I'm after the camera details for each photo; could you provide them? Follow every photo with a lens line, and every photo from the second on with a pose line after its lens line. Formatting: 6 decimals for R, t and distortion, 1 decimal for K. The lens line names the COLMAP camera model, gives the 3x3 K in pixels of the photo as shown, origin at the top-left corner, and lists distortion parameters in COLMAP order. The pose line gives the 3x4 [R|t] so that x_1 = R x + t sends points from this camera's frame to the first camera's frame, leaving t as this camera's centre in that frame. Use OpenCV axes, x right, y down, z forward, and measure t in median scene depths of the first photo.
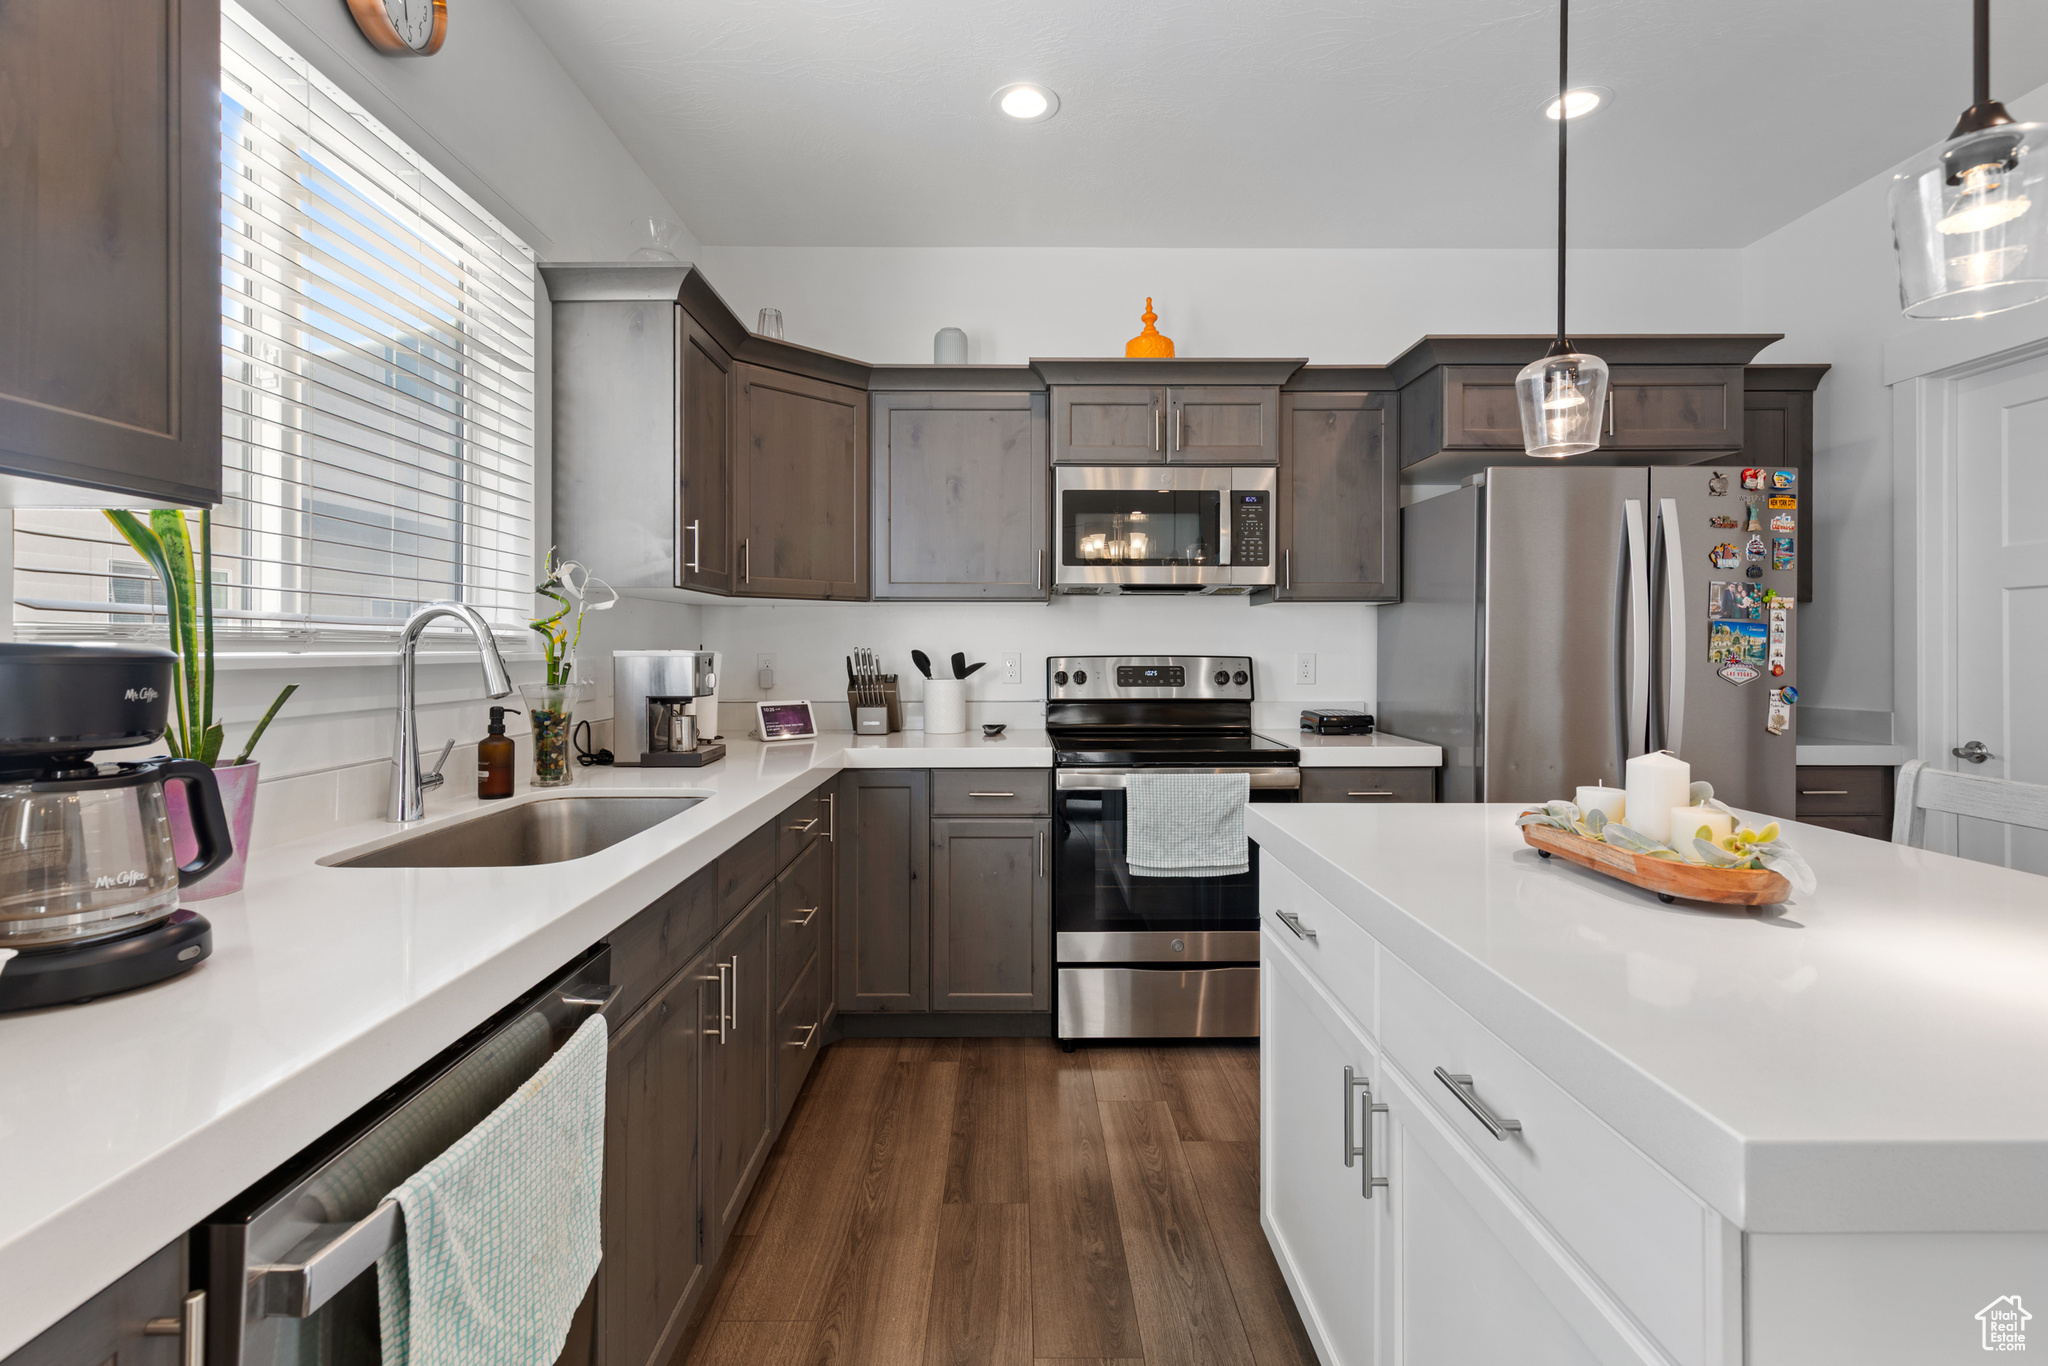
lens RADIAL K [[937.1, 0, 1023.2], [0, 937.1, 647.6], [0, 0, 1]] dist [0.007012, -0.000027]
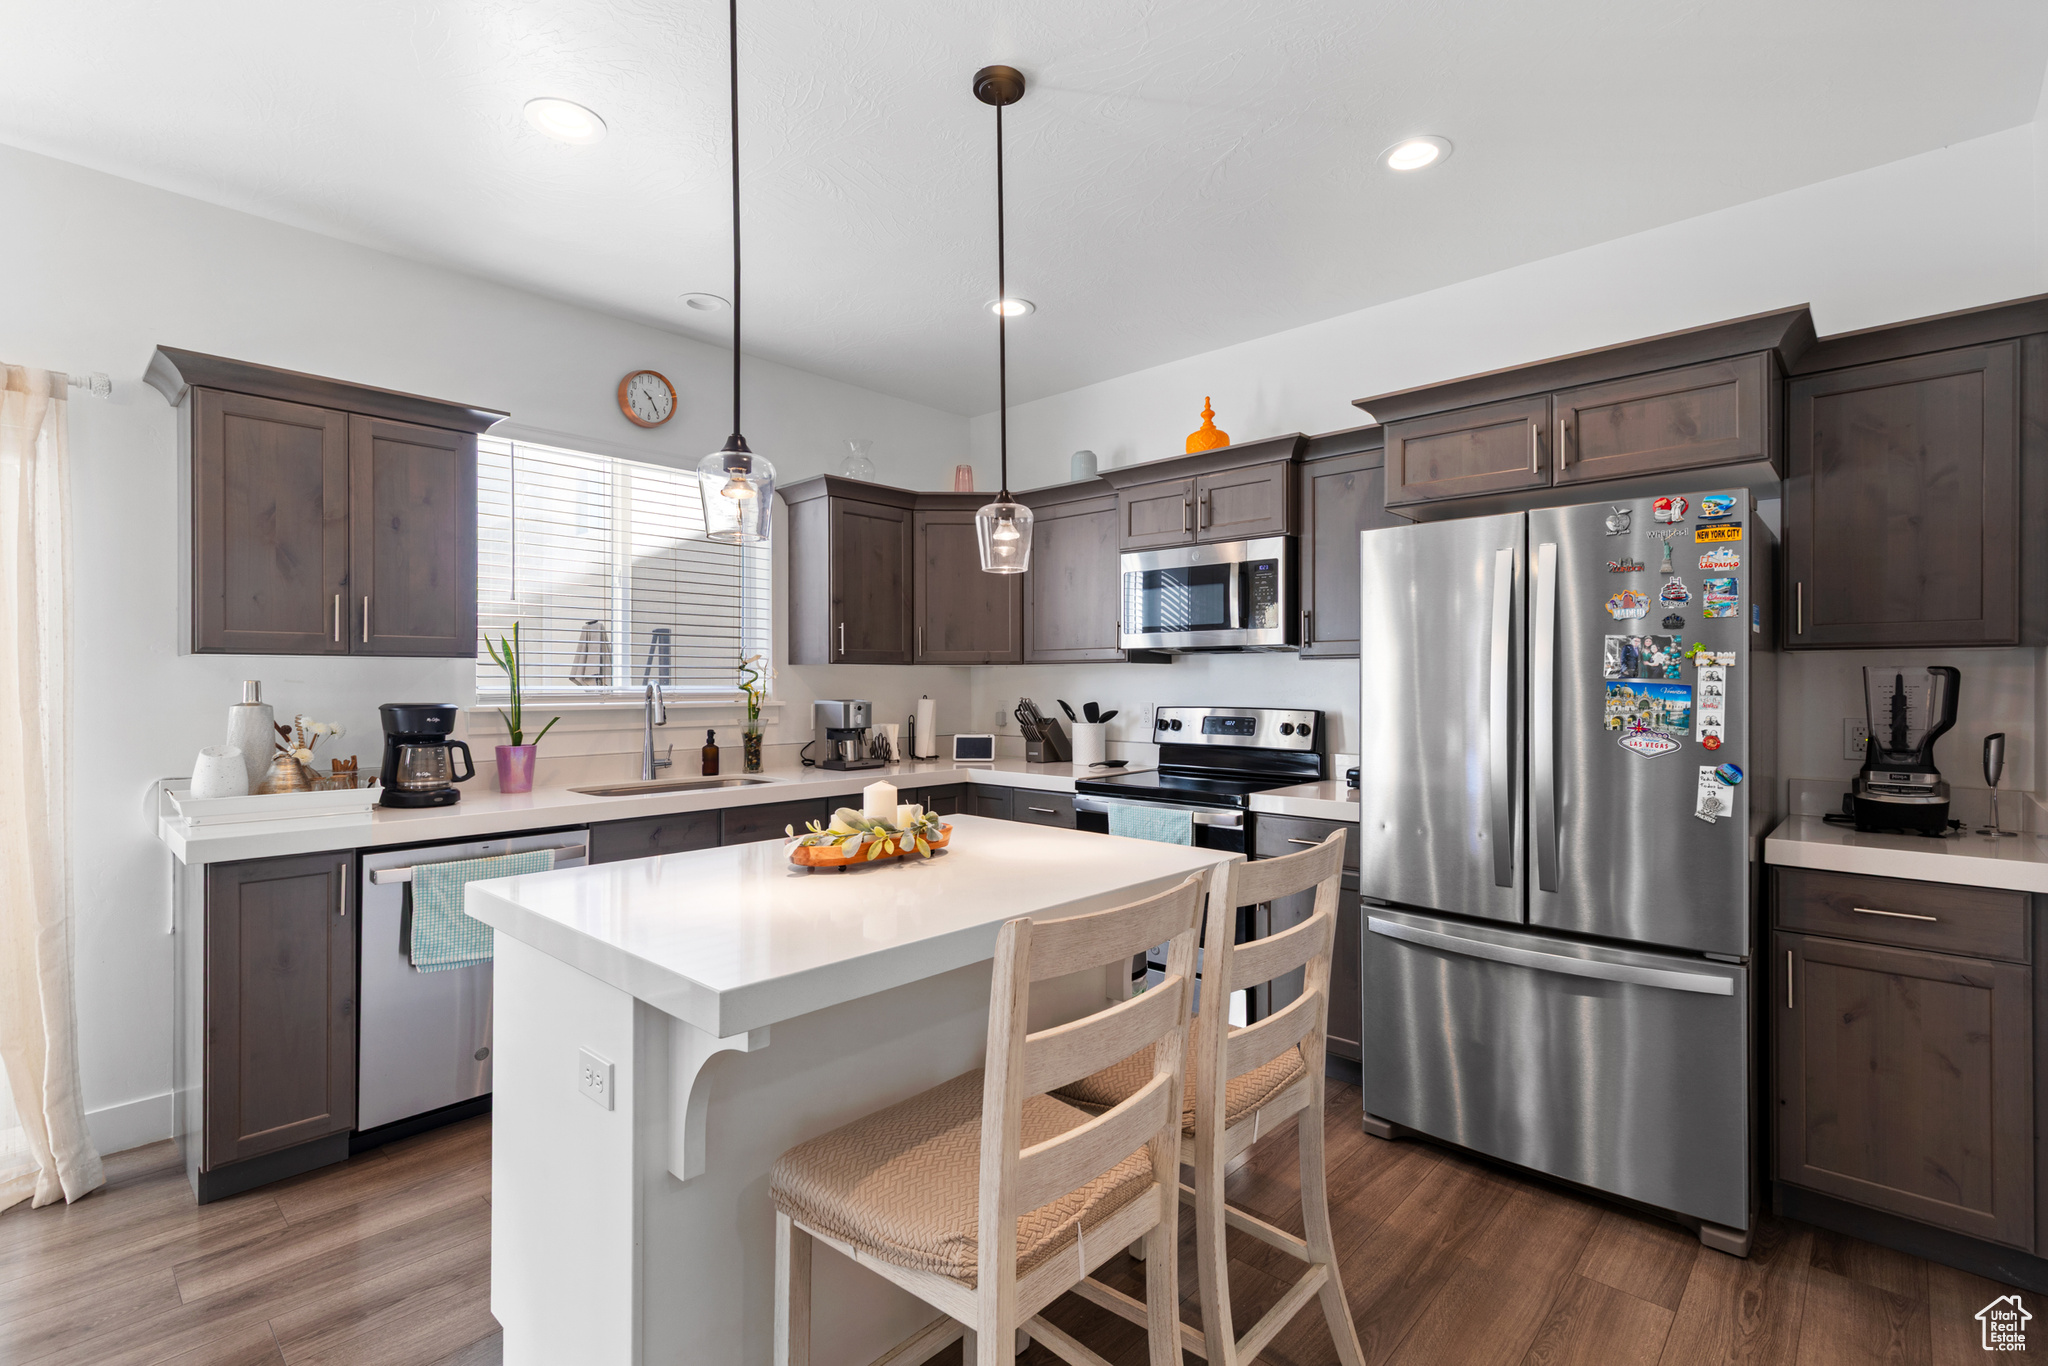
lens RADIAL K [[930.4, 0, 1024.0], [0, 930.4, 683.0], [0, 0, 1]] dist [0.003911, 0.000074]
pose [[0.727011, 0.000646, -0.686625, 0.921354], [-0.001077, 0.999999, -0.000199, -0.025896], [0.686625, 0.000884, 0.727012, 0.015728]]
